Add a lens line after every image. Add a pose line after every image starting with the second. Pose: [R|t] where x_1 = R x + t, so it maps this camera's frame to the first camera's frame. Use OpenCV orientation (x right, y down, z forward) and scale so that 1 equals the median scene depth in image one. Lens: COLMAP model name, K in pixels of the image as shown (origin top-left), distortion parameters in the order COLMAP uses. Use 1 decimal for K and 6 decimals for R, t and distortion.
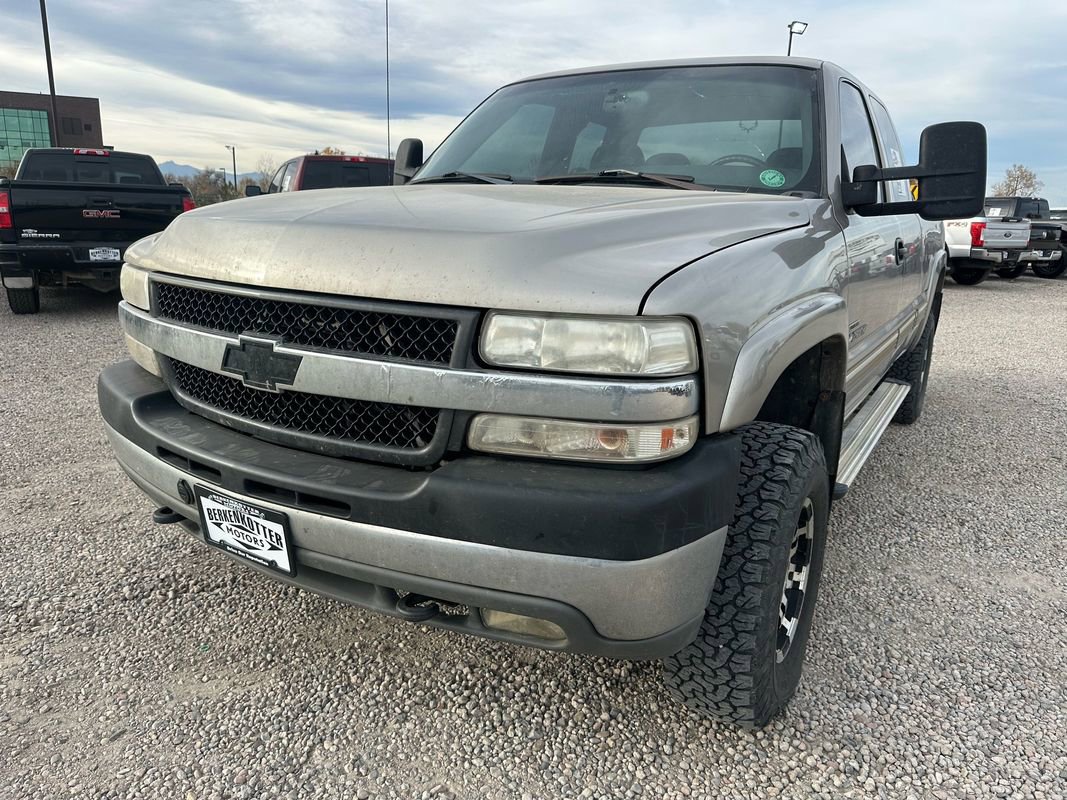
lens RADIAL K [[752.5, 0, 528.6], [0, 752.5, 385.4], [0, 0, 1]] dist [0.065270, -0.087535]
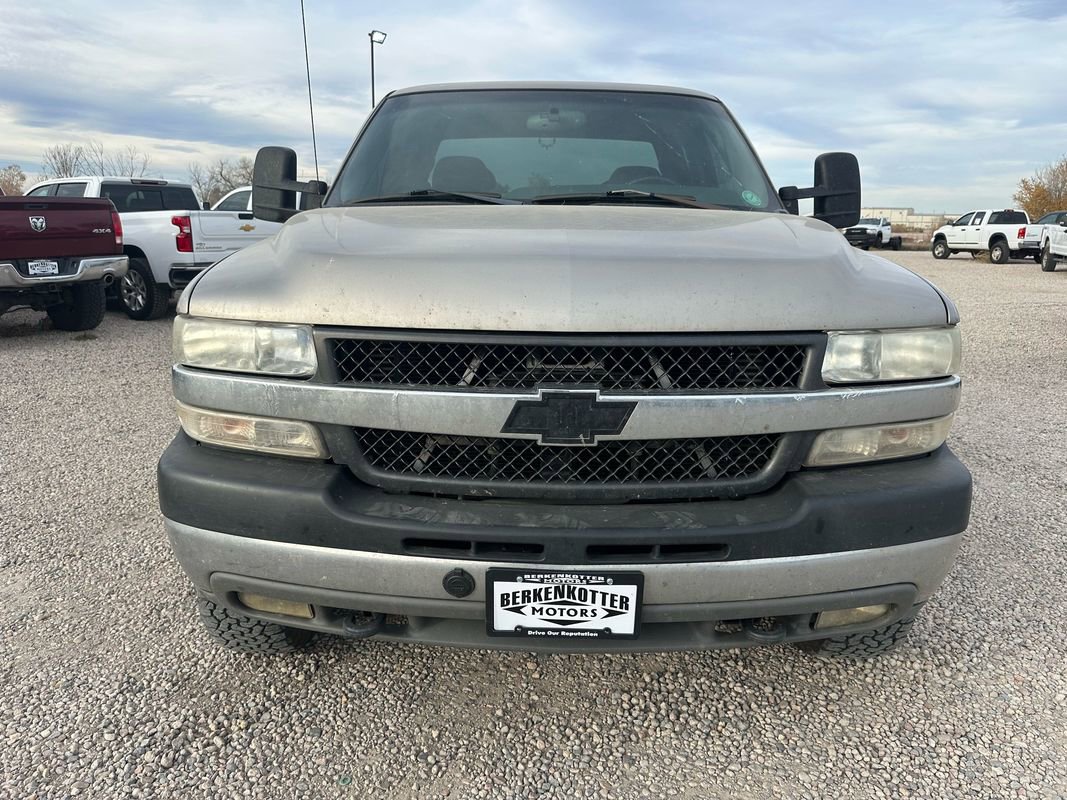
lens RADIAL K [[756.0, 0, 515.8], [0, 756.0, 400.0], [0, 0, 1]] dist [0.043001, -0.042874]
pose [[0.858765, -0.137332, 0.493623, -0.865027], [0.131122, 0.990233, 0.047379, -0.101558], [-0.495308, 0.024037, 0.868385, 0.259860]]
